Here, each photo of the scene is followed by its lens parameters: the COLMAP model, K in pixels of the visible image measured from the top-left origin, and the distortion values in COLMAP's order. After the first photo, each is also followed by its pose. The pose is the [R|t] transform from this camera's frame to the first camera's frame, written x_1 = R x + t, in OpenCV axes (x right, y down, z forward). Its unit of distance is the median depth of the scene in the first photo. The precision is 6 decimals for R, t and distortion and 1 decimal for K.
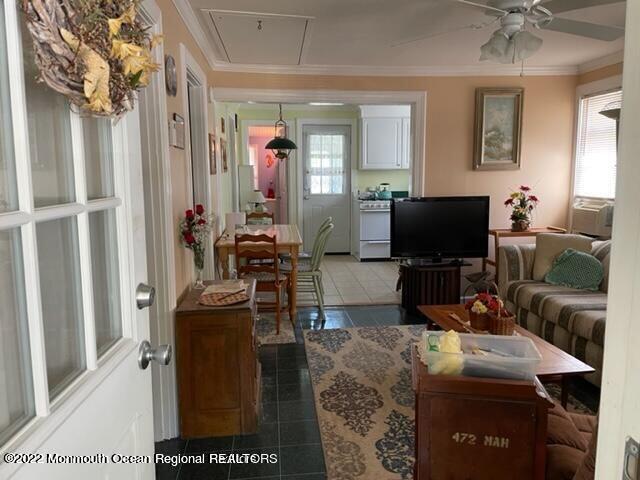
lens RADIAL K [[483.8, 0, 323.6], [0, 483.8, 237.3], [0, 0, 1]] dist [0.092066, -0.120657]
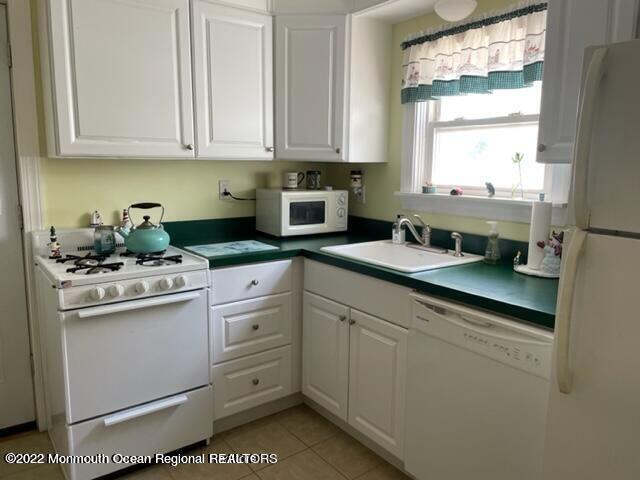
lens RADIAL K [[483.8, 0, 323.6], [0, 483.8, 237.3], [0, 0, 1]] dist [0.092066, -0.120657]
pose [[0.855963, -0.058574, 0.513709, 0.060109], [0.046764, 0.998261, 0.035903, -0.094396], [-0.514918, -0.006709, 0.857213, 0.661805]]
